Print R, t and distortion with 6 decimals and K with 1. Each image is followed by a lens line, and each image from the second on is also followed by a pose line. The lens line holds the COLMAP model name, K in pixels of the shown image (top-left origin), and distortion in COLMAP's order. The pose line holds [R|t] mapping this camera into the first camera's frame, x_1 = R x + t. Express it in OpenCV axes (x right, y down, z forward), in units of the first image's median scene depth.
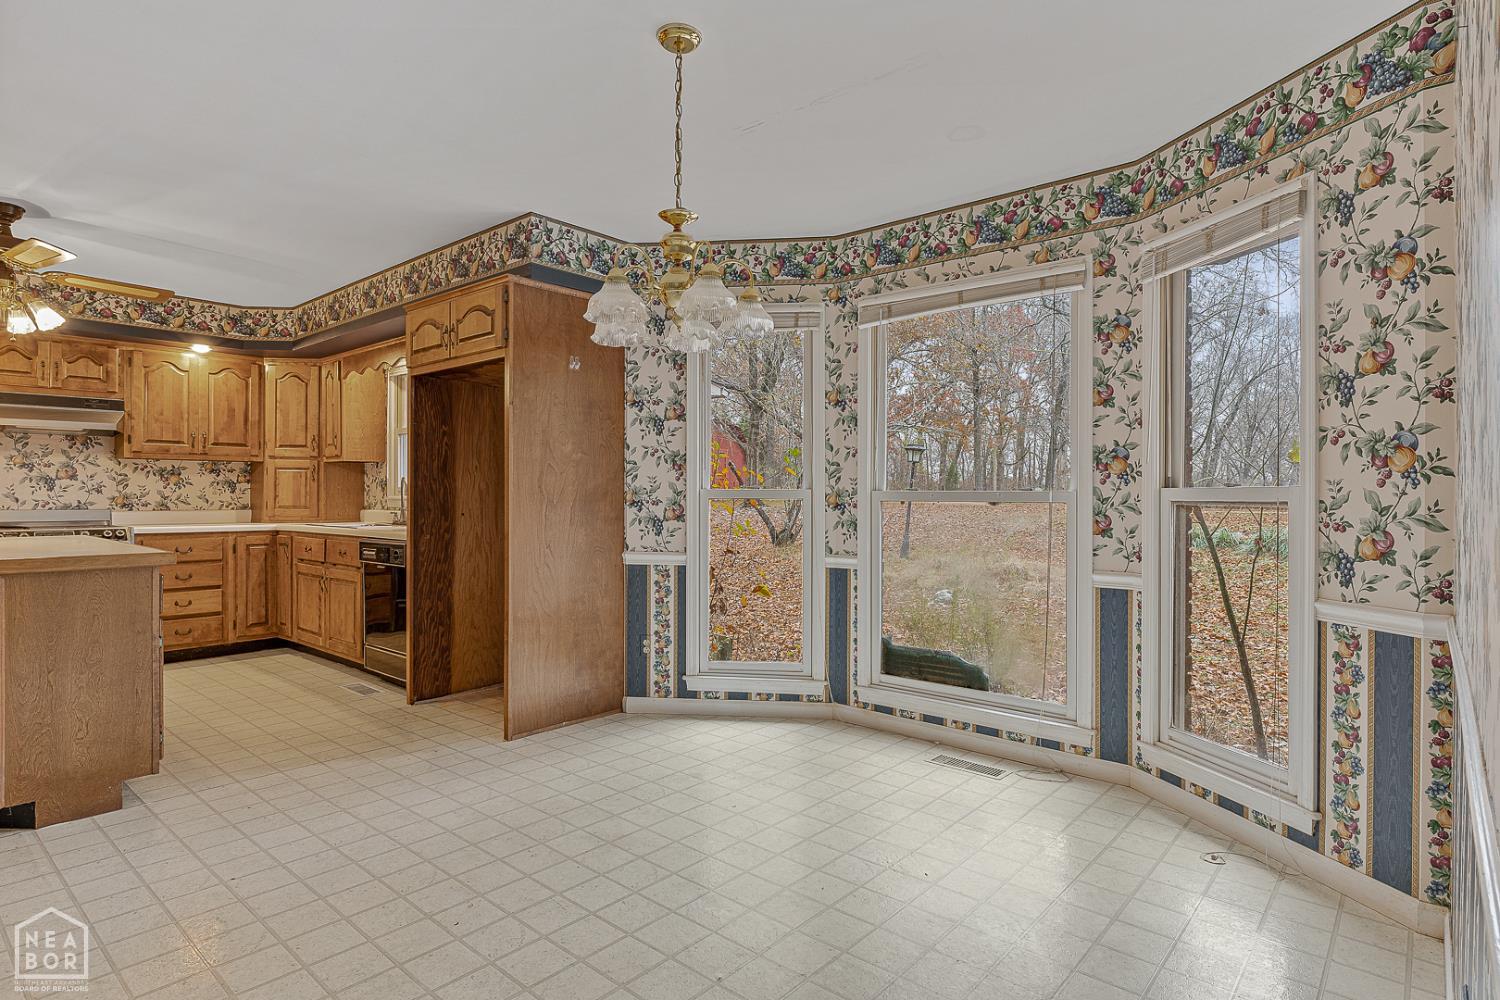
lens RADIAL K [[810.9, 0, 751.6], [0, 810.9, 494.5], [0, 0, 1]] dist [-0.006509, 0.000727]
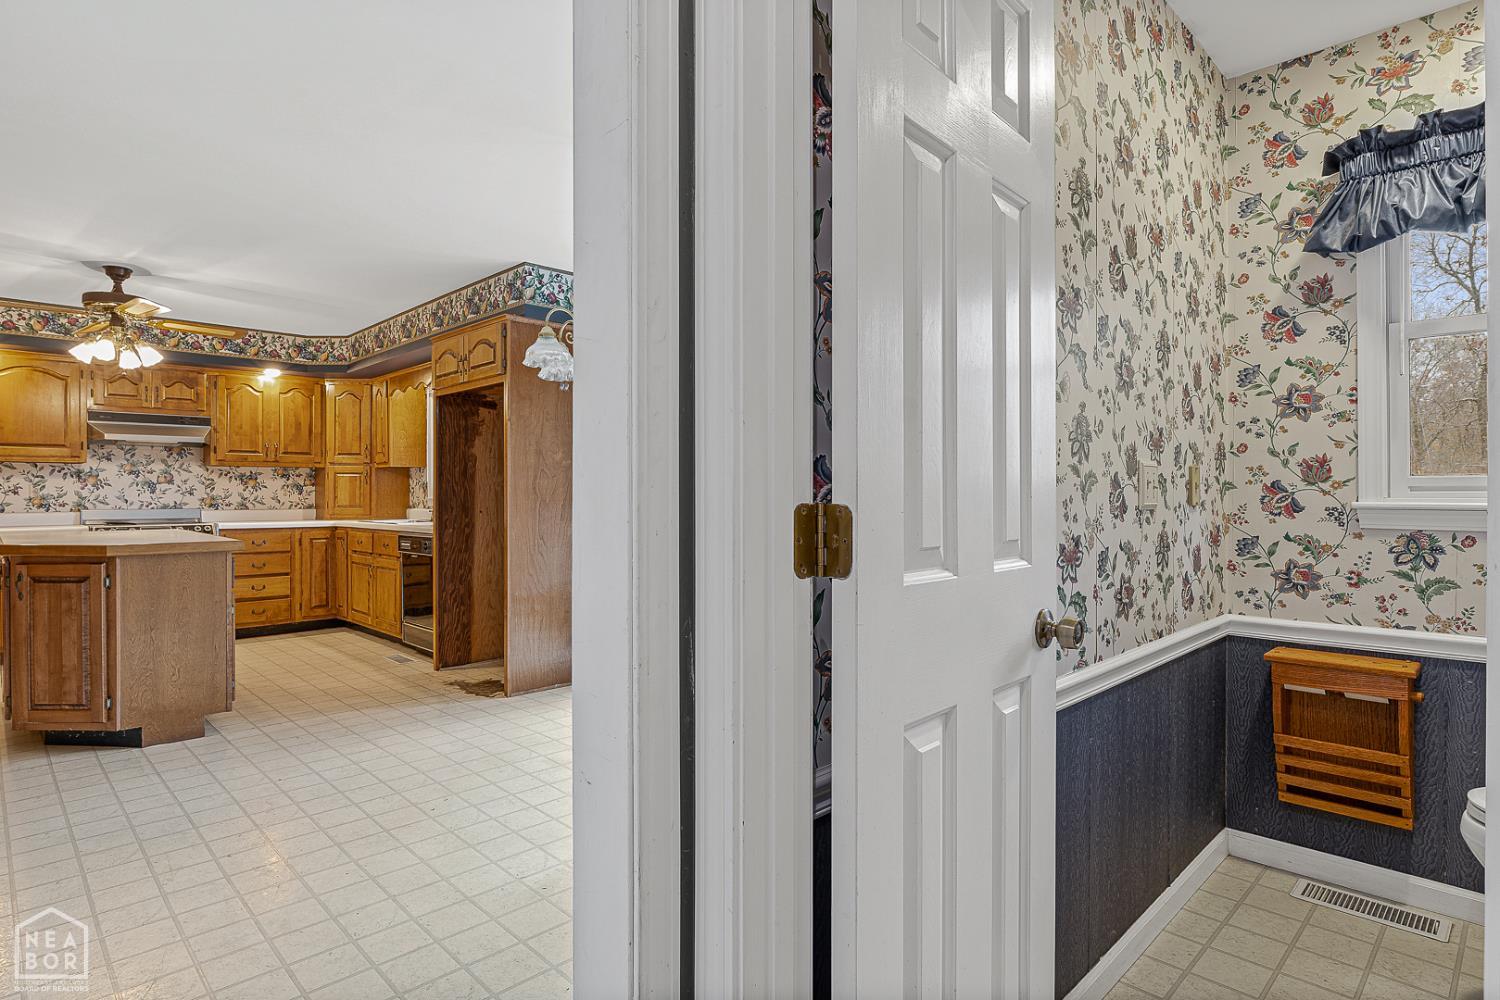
lens RADIAL K [[810.9, 0, 758.0], [0, 810.9, 495.7], [0, 0, 1]] dist [-0.006509, 0.000727]
pose [[0.997269, -0.003235, -0.073782, 0.148935], [0.003317, 0.999994, 0.000996, 0.001033], [0.073779, -0.001238, 0.997274, -0.167455]]
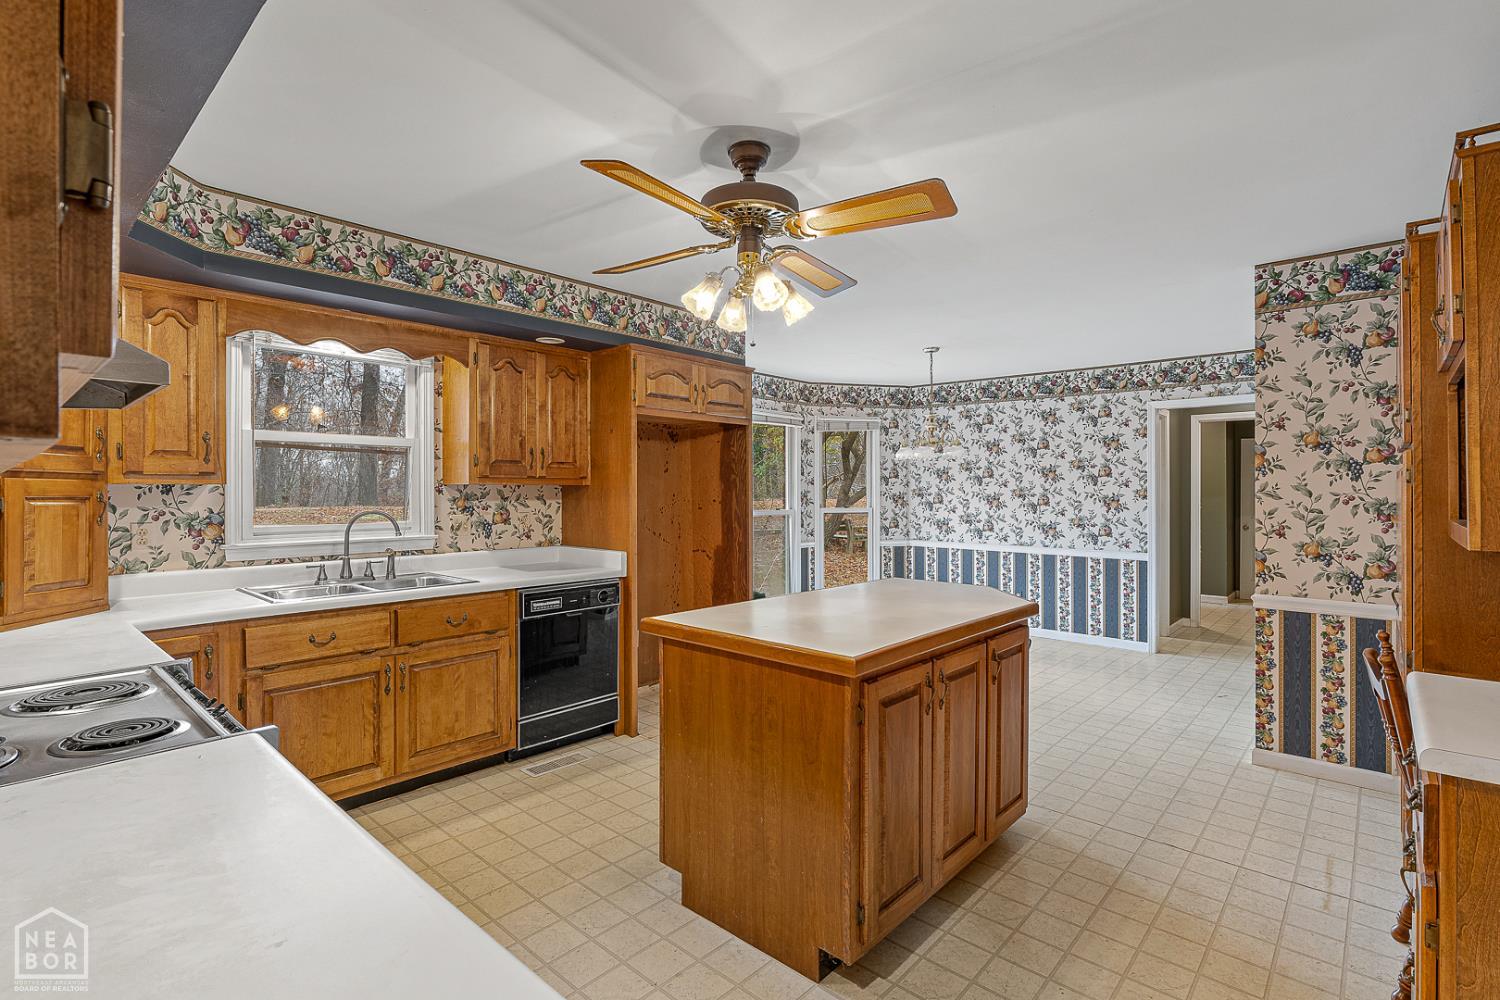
lens RADIAL K [[698.4, 0, 748.9], [0, 698.4, 488.8], [0, 0, 1]] dist [-0.014846, 0.000229]
pose [[0.019519, -0.001813, 0.999808, -1.315037], [-0.001338, 0.999997, 0.001839, -0.054533], [-0.999809, -0.001373, 0.019516, 0.854519]]
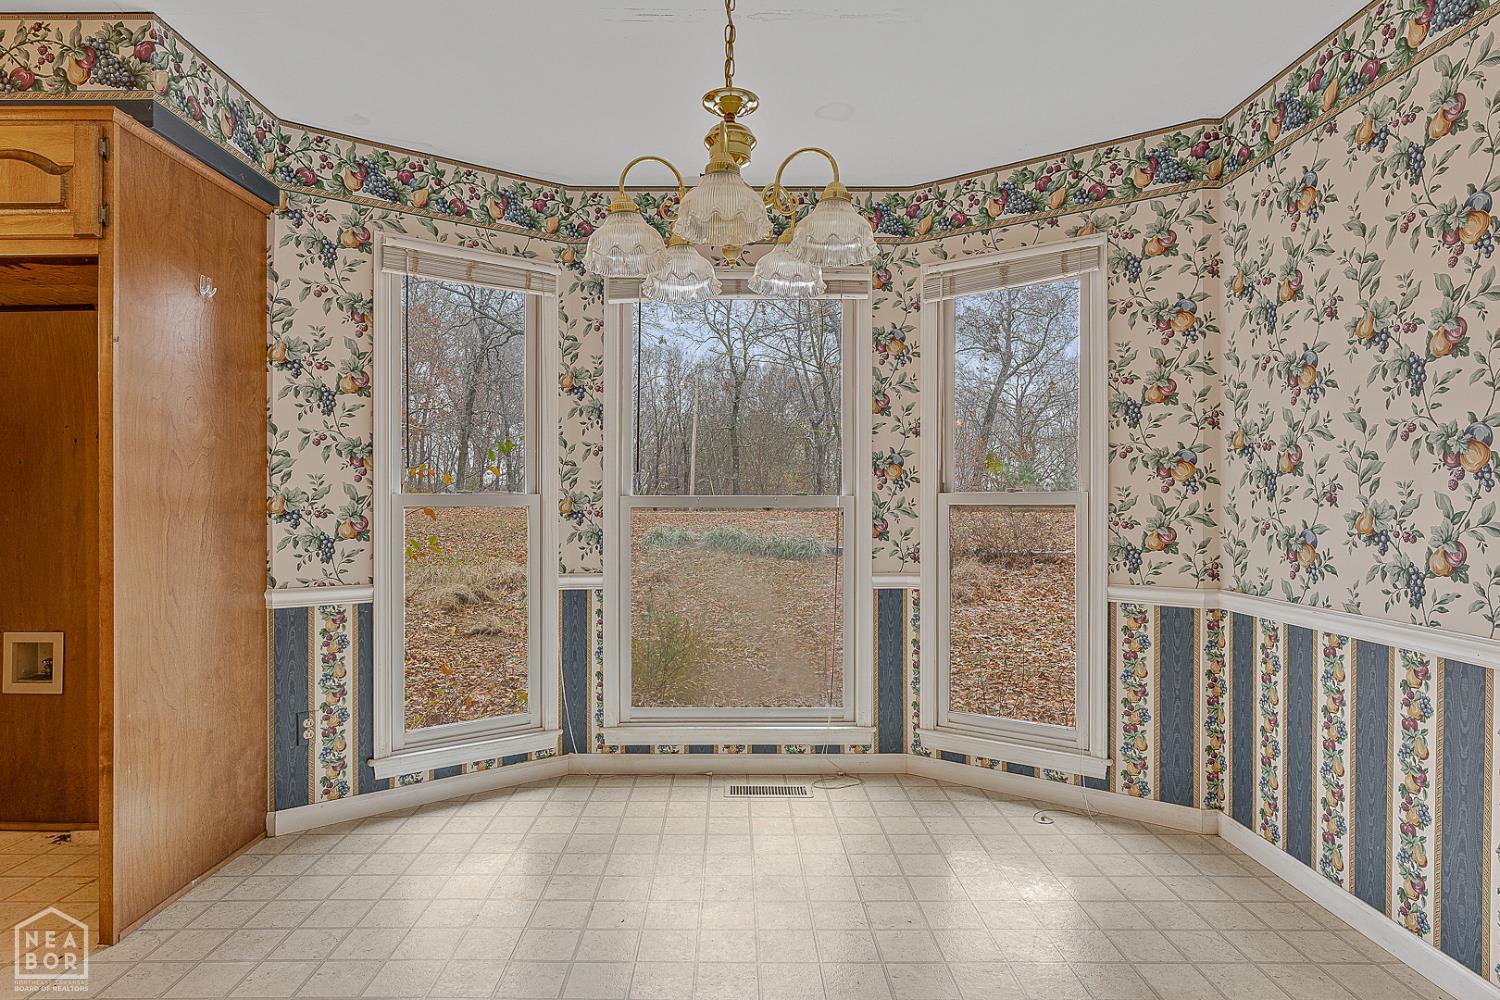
lens RADIAL K [[810.9, 0, 751.2], [0, 810.9, 499.1], [0, 0, 1]] dist [-0.006509, 0.000727]
pose [[0.748505, -0.004214, 0.663116, -0.304612], [0.003947, 0.999990, 0.001900, -0.002266], [-0.663118, 0.001195, 0.748514, 0.262816]]
